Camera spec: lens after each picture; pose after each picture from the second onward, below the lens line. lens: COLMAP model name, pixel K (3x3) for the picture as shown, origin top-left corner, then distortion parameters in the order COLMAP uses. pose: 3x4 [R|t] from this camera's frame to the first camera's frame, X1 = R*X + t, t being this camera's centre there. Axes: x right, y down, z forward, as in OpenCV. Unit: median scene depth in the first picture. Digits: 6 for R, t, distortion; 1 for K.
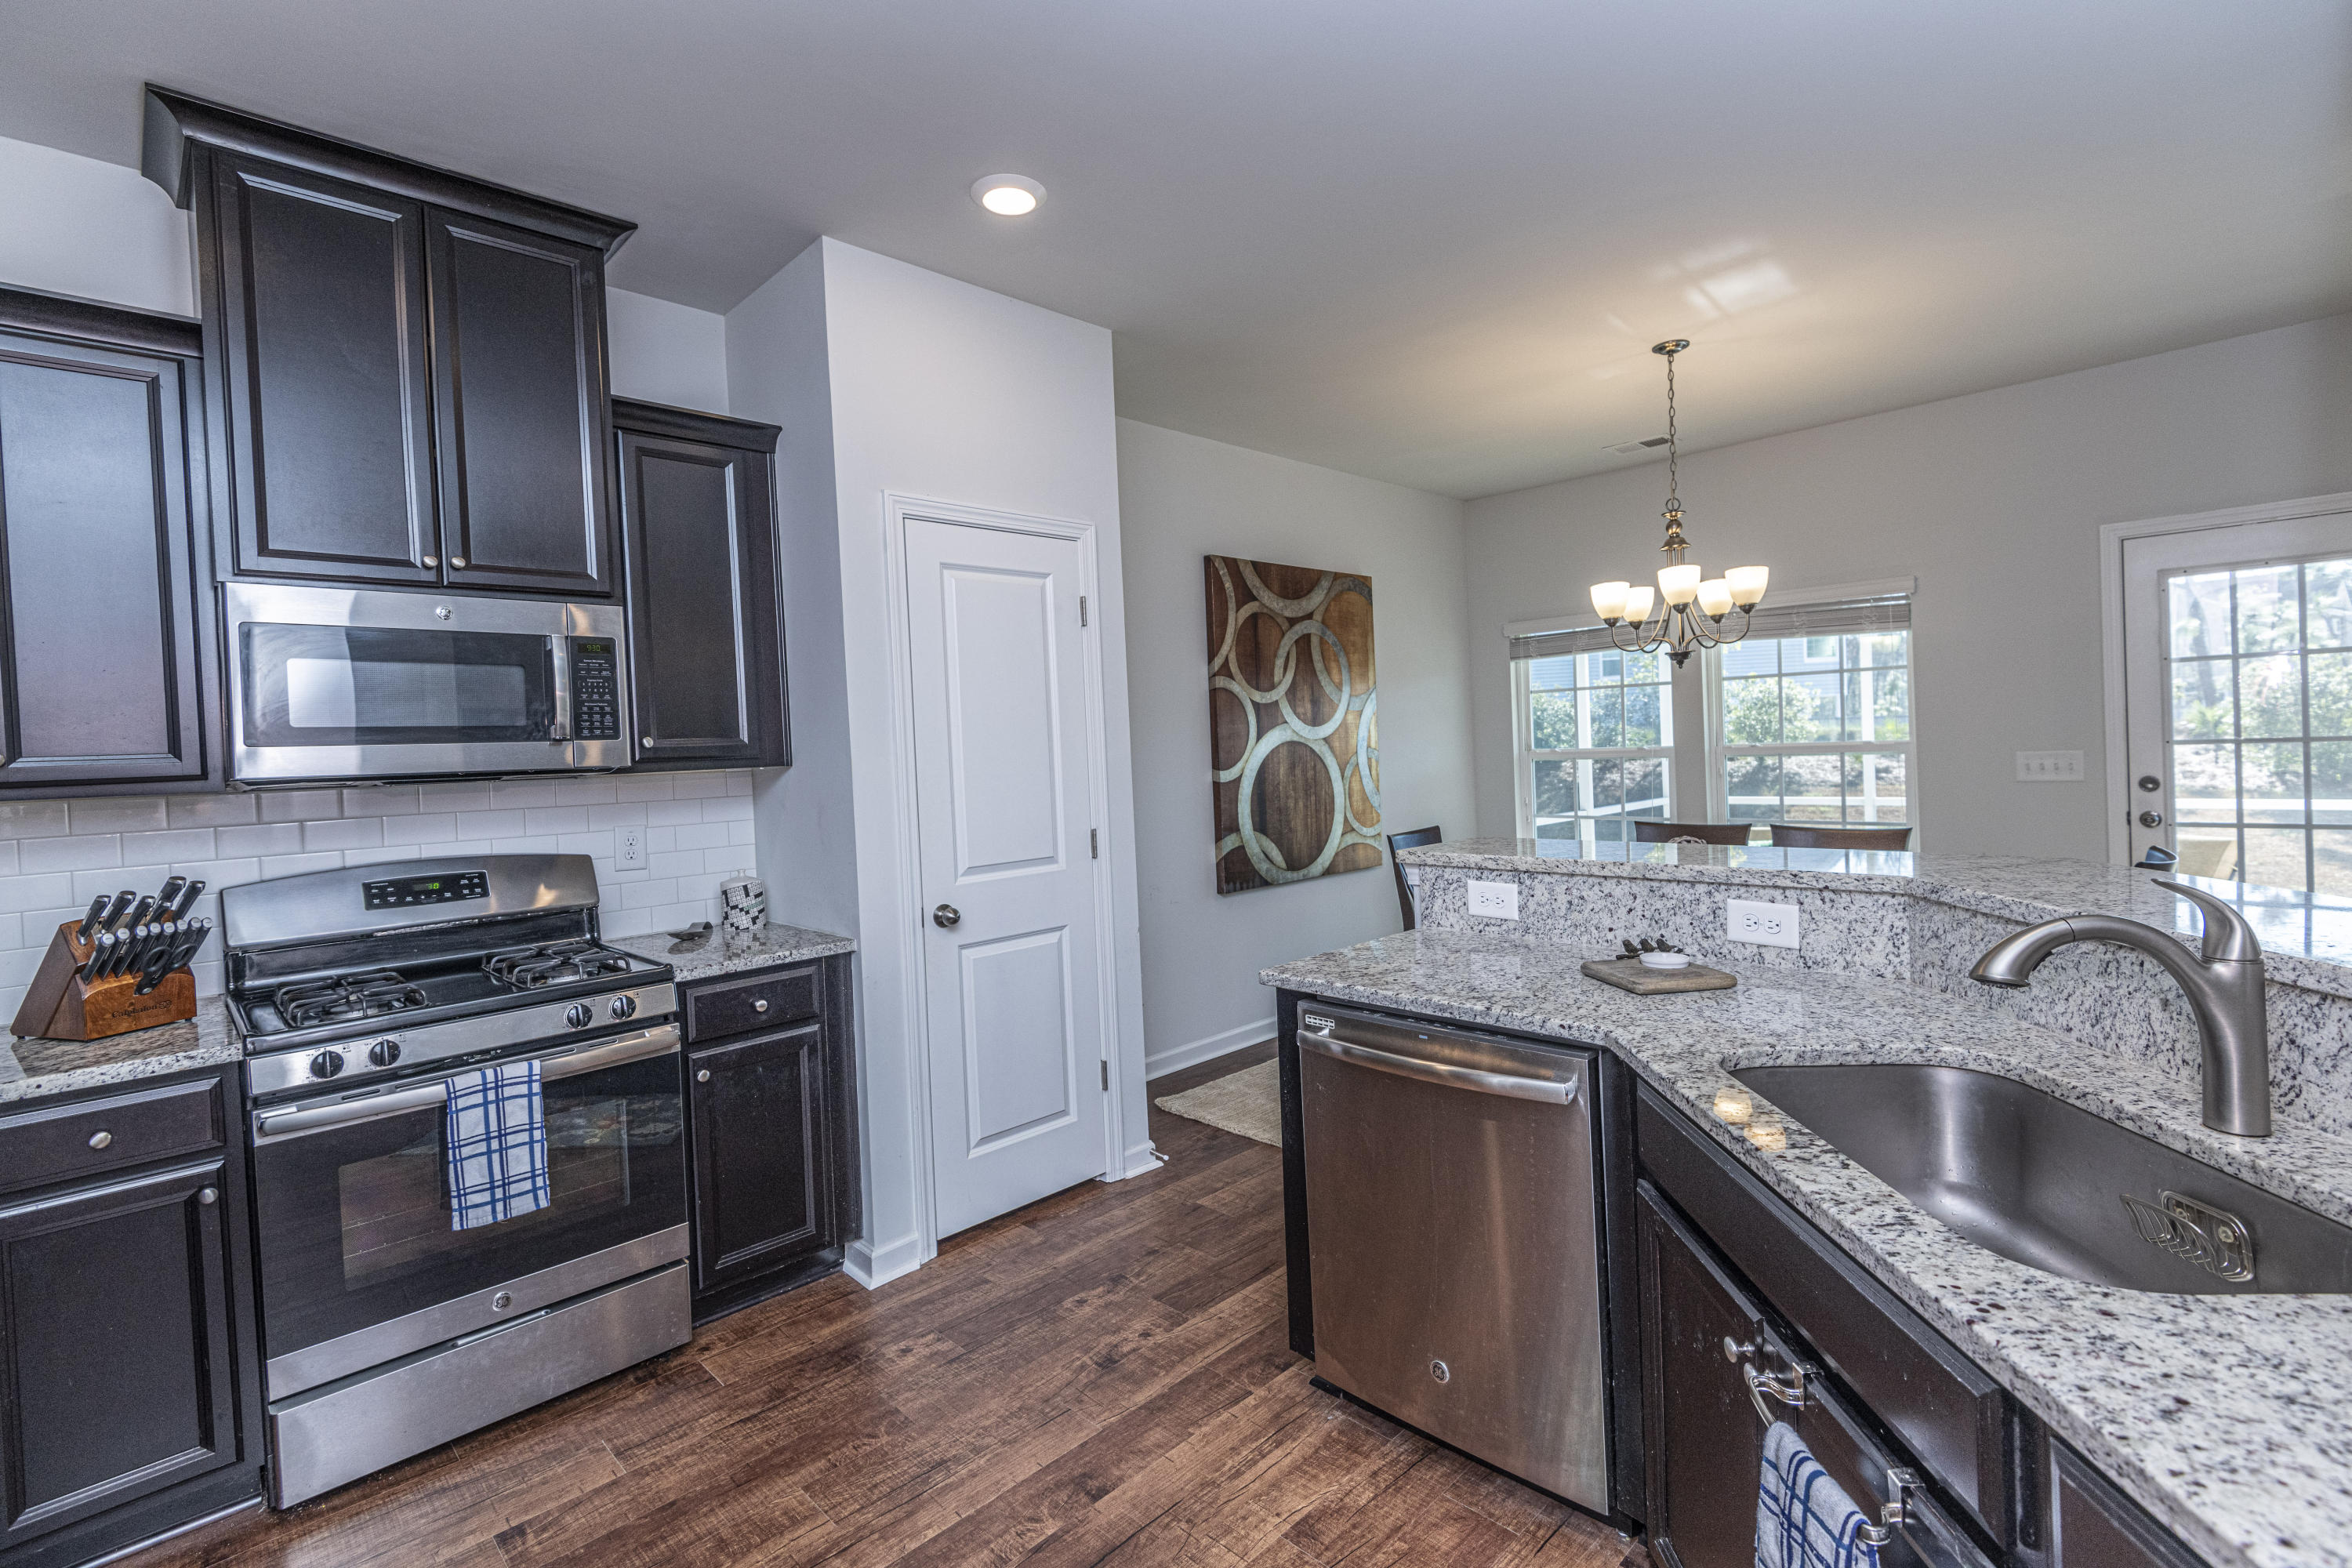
lens RADIAL K [[1055.8, 0, 1184.3], [0, 1055.8, 761.4], [0, 0, 1]] dist [0.035829, -0.022624]
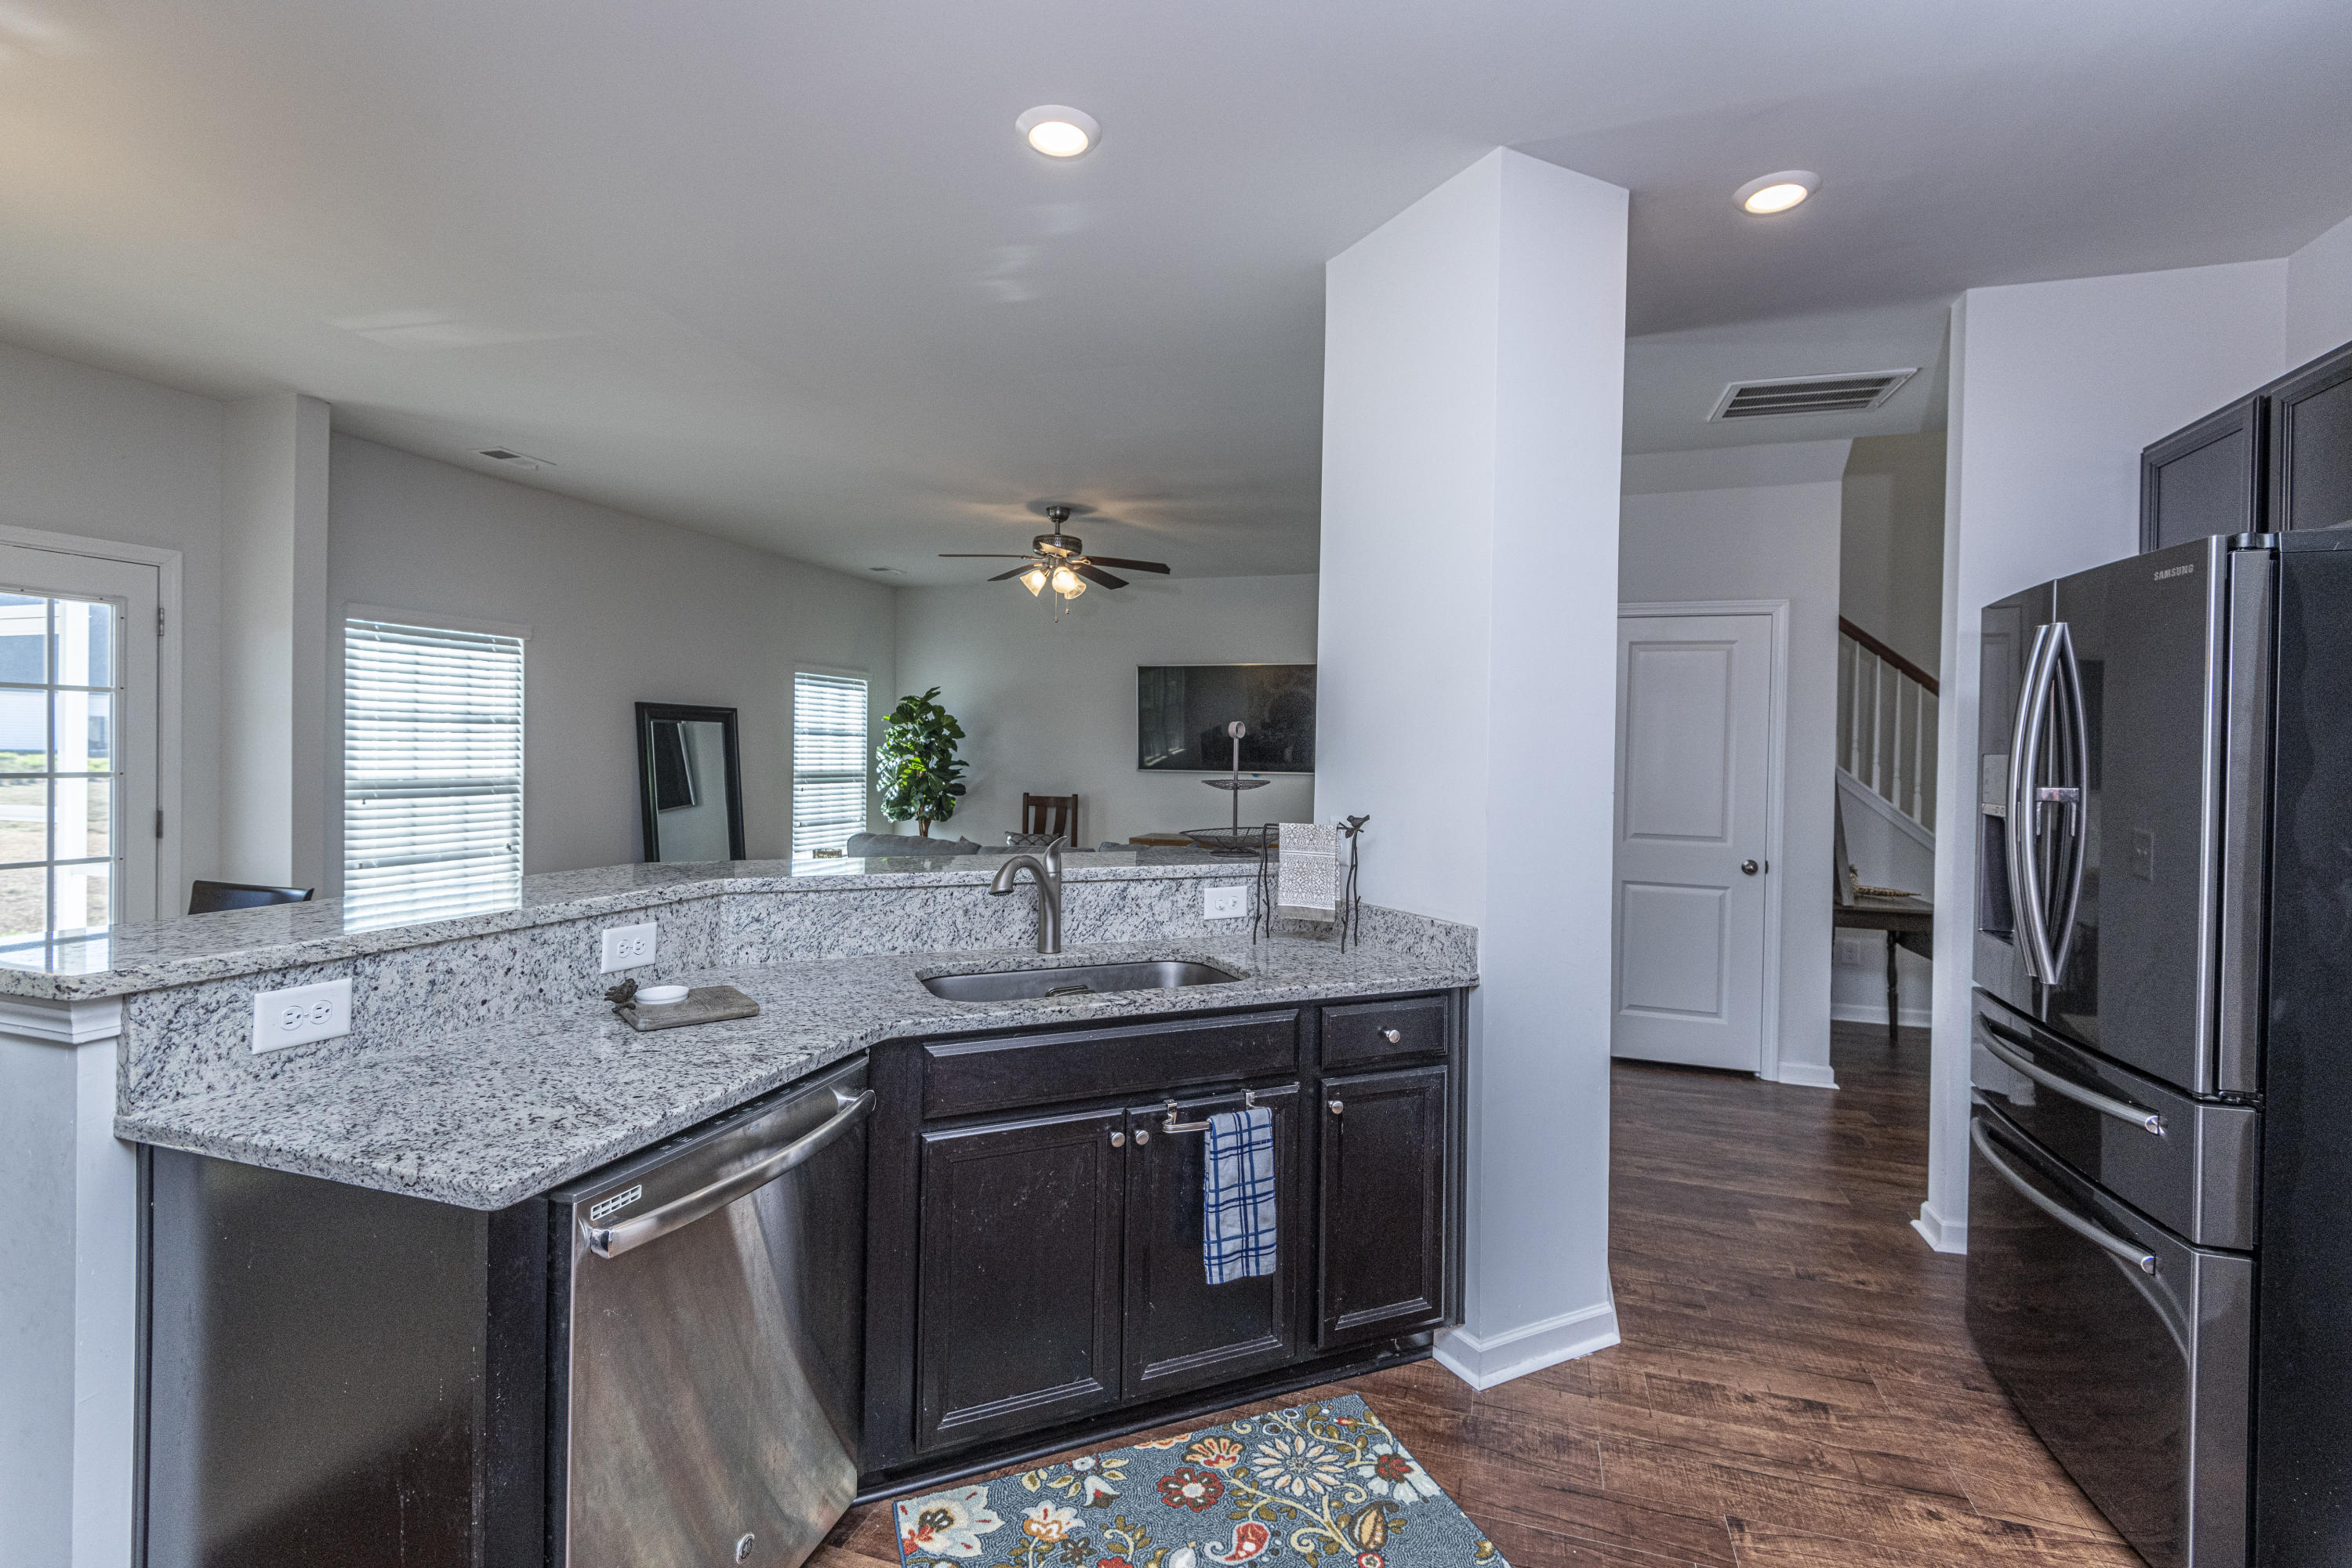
lens RADIAL K [[1055.8, 0, 1184.3], [0, 1055.8, 761.4], [0, 0, 1]] dist [0.035829, -0.022624]
pose [[-0.472162, 0.026929, 0.881100, -0.474028], [0.014228, 0.999636, -0.022928, 0.006623], [-0.881397, 0.001710, -0.472373, 0.815569]]
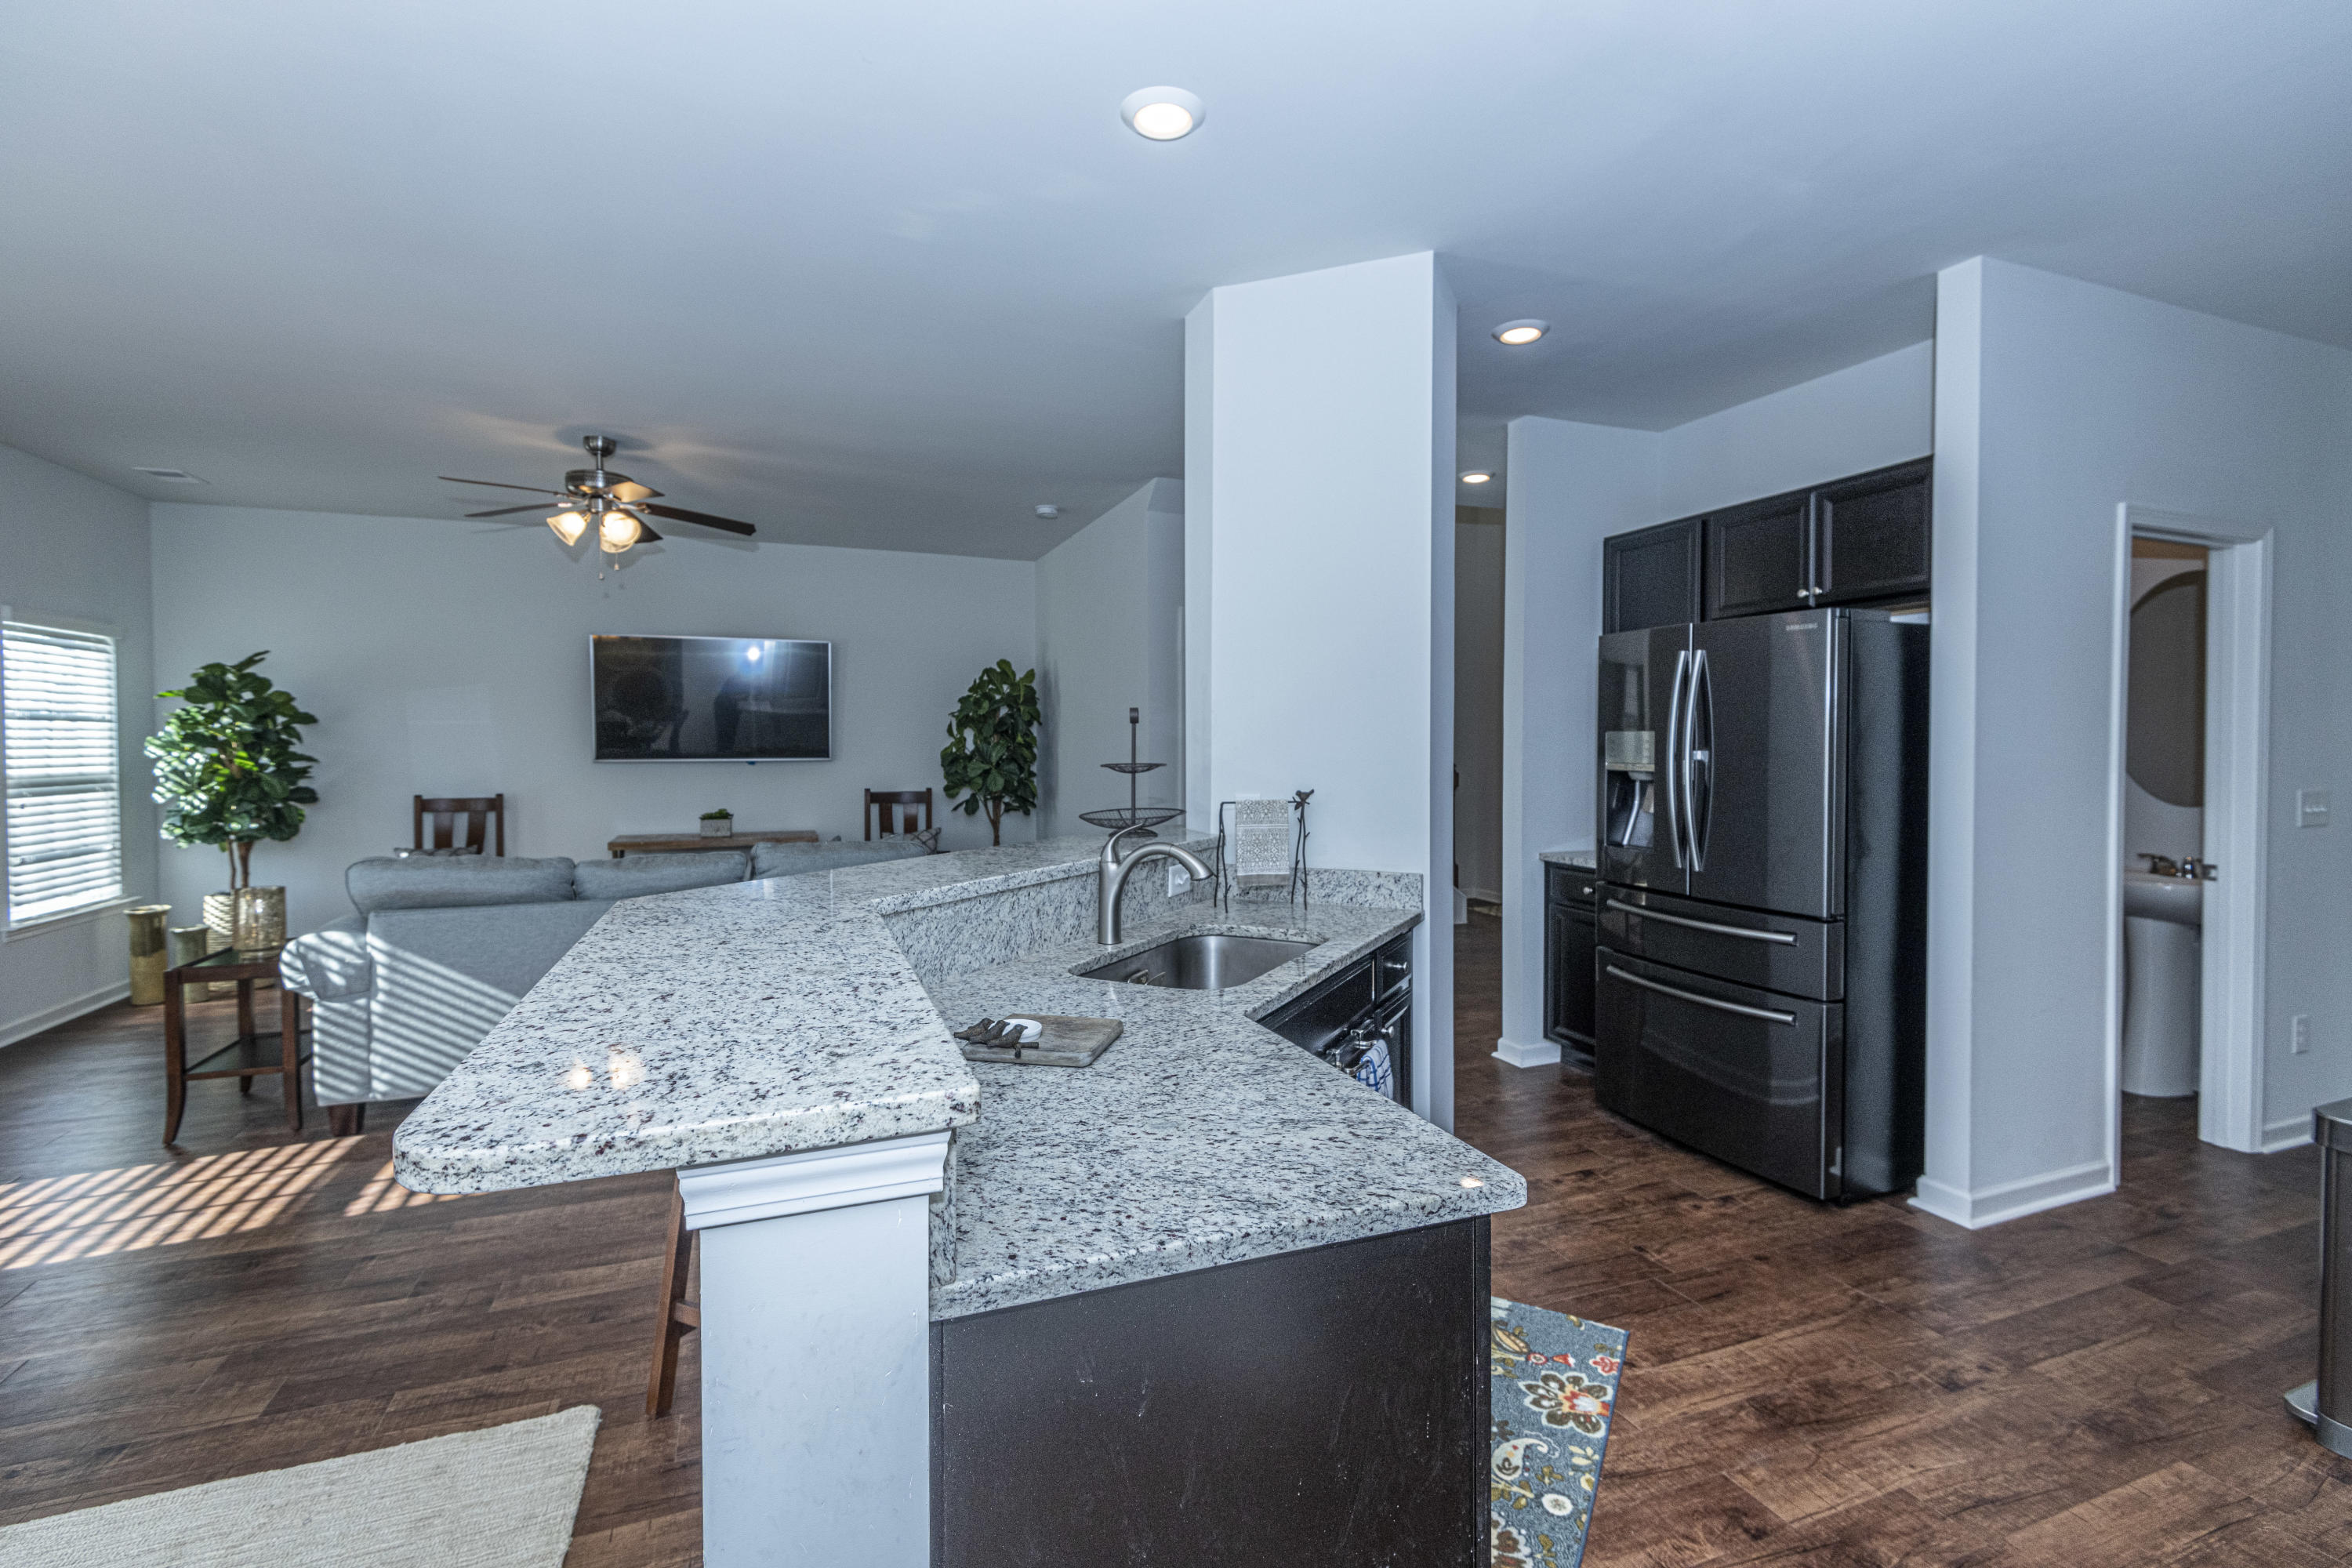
lens RADIAL K [[1055.8, 0, 1184.3], [0, 1055.8, 761.4], [0, 0, 1]] dist [0.035829, -0.022624]
pose [[-0.924027, 0.033974, 0.380814, 0.020254], [0.042836, 0.998972, 0.014816, -0.017091], [-0.379920, 0.030003, -0.924533, 1.319909]]
